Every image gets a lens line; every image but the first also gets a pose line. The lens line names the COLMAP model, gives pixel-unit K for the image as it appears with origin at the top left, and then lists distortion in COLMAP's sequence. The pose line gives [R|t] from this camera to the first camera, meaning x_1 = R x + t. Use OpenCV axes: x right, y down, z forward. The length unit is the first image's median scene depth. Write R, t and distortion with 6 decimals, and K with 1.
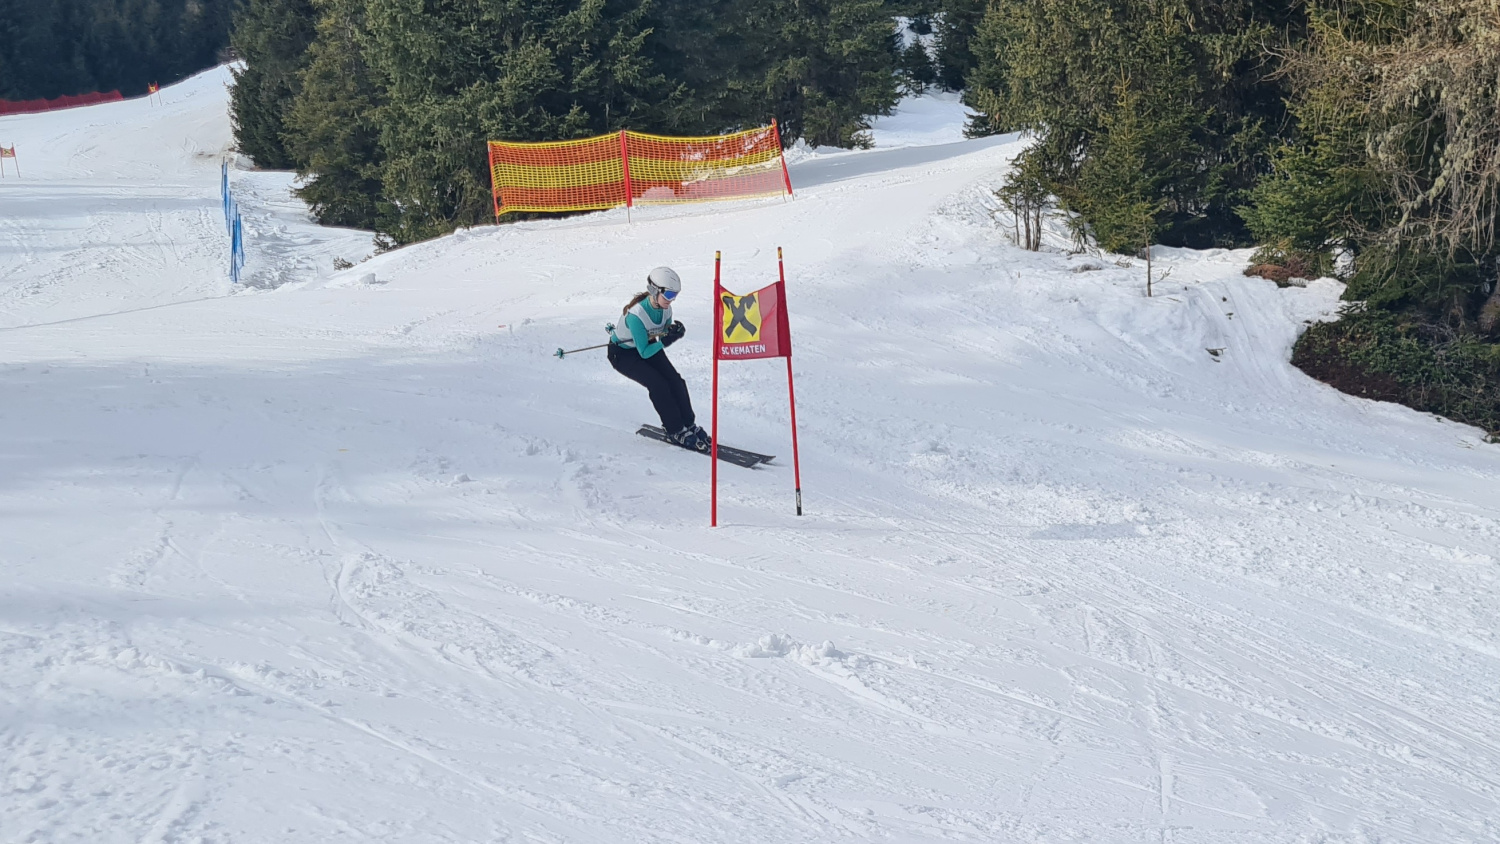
lens RADIAL K [[2056.9, 0, 841.6], [0, 2056.9, 541.2], [0, 0, 1]] dist [0.045193, 0.076601]
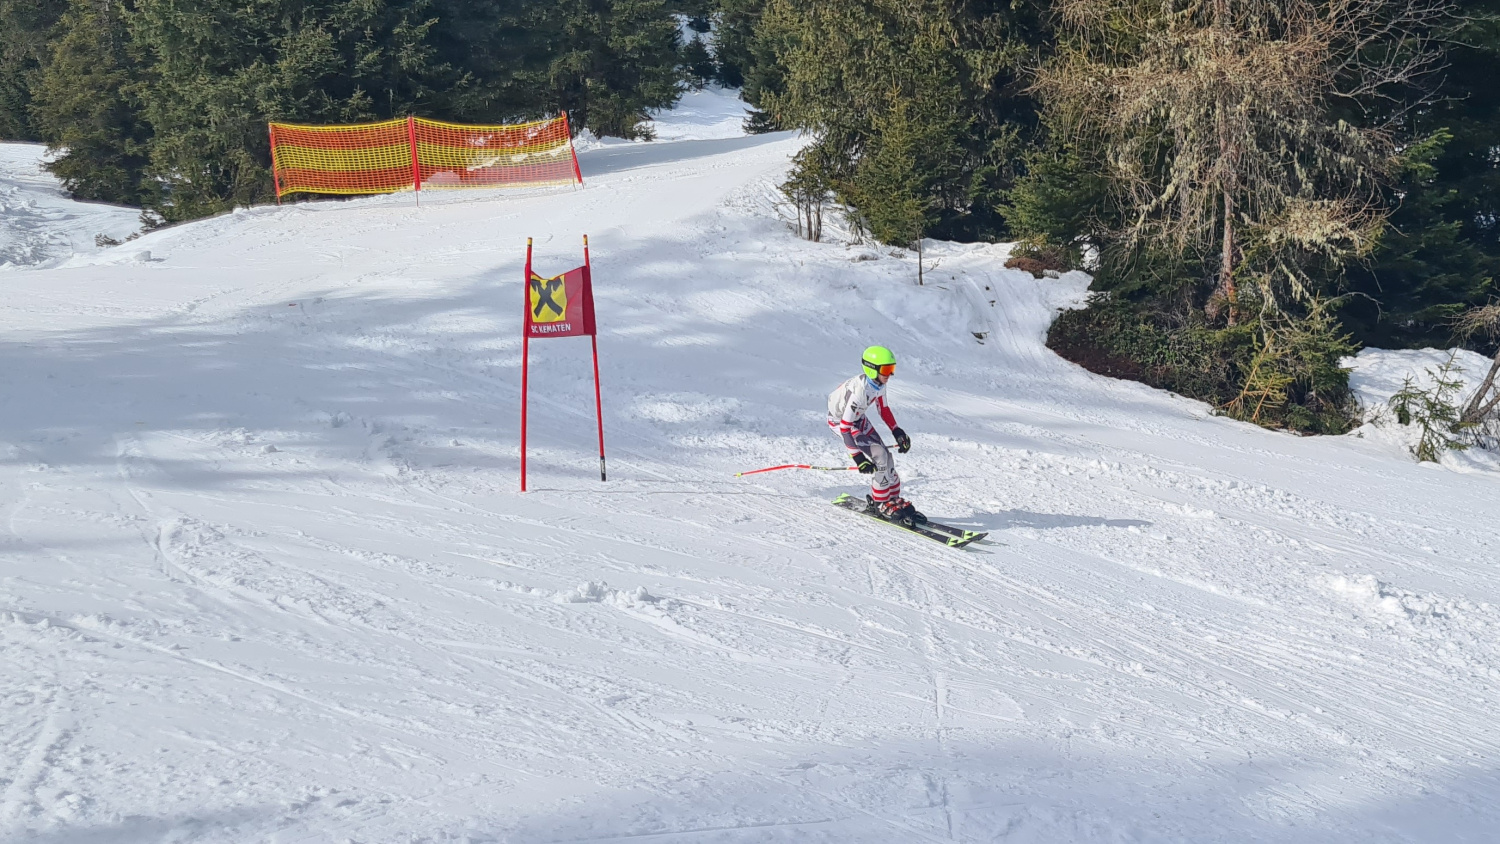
lens RADIAL K [[1680.2, 0, 1002.4], [0, 1680.2, 426.1], [0, 0, 1]] dist [0.064791, -0.038767]
pose [[0.981323, -0.004431, 0.192314, 0.018524], [0.010744, 0.999437, -0.031795, -0.013860], [-0.192065, 0.033268, 0.980818, 0.110057]]
